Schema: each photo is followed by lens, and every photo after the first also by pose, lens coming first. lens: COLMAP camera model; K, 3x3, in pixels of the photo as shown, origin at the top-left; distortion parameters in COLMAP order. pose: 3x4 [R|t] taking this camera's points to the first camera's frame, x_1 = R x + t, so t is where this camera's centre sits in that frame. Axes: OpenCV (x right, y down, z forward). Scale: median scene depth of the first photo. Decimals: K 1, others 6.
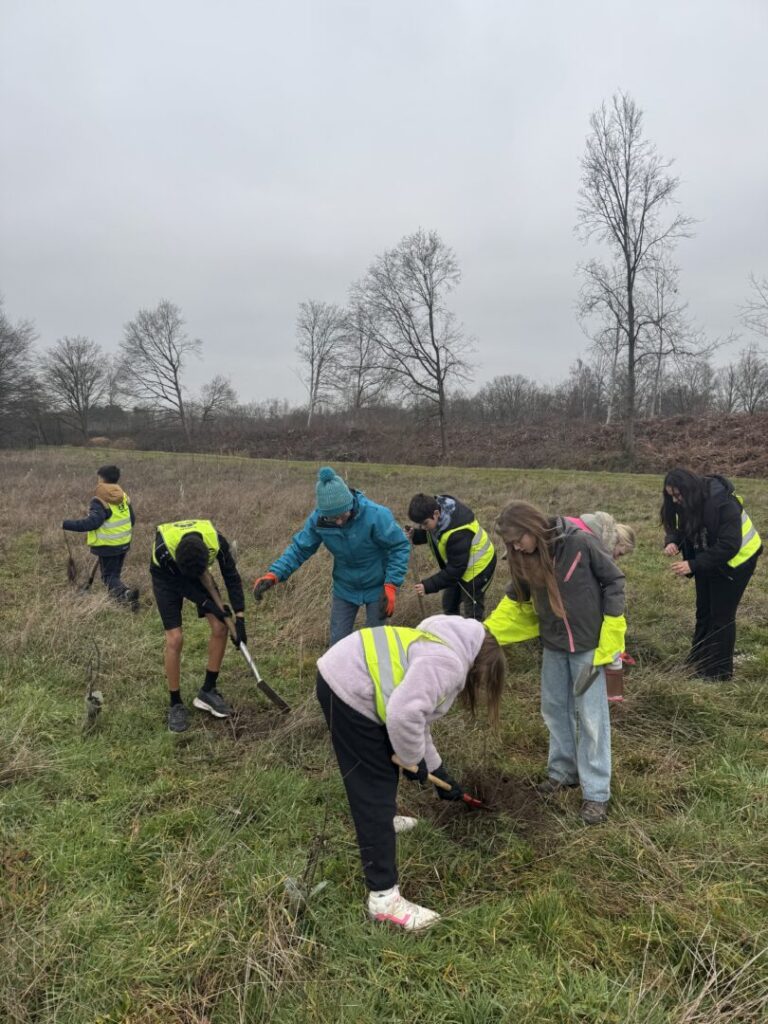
lens RADIAL K [[719.9, 0, 384.0], [0, 719.9, 512.0], [0, 0, 1]] dist [0.121074, -0.220620]
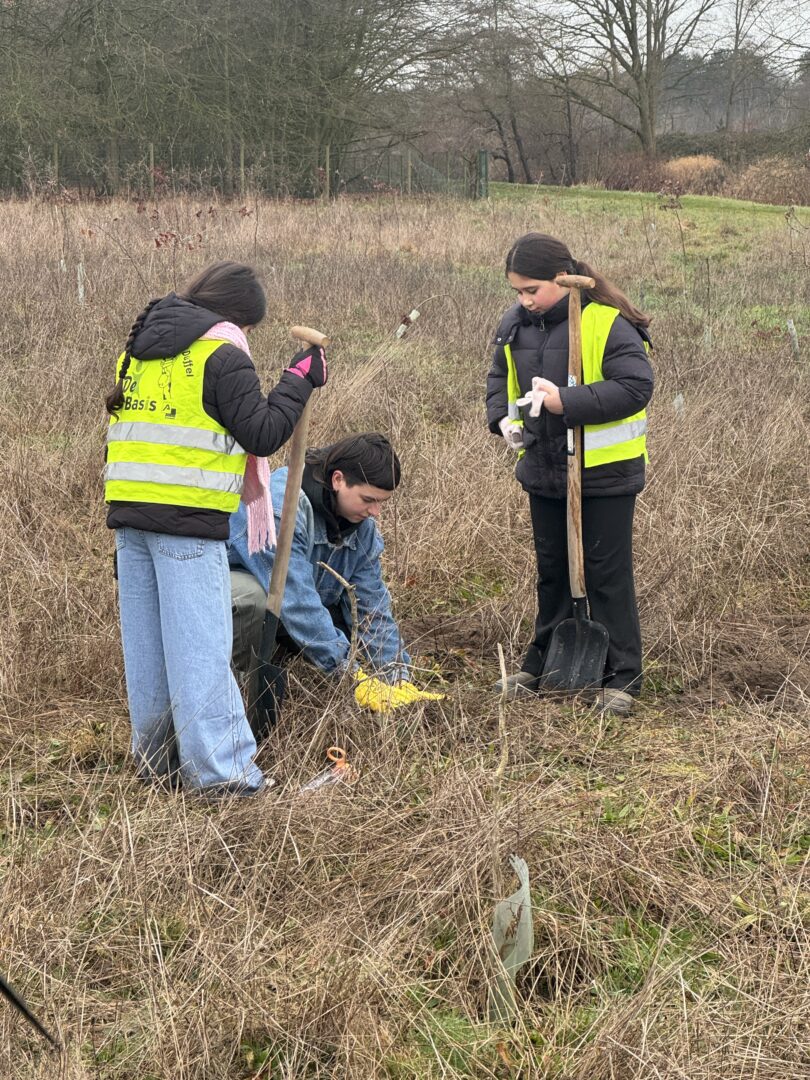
lens RADIAL K [[2406.2, 0, 405.0], [0, 2406.2, 540.0], [0, 0, 1]] dist [0.194428, -0.009907]
pose [[0.885339, 0.079573, -0.458087, -0.048802], [-0.054885, 0.996244, 0.066980, -0.011429], [0.461696, -0.034158, 0.886380, 0.114440]]
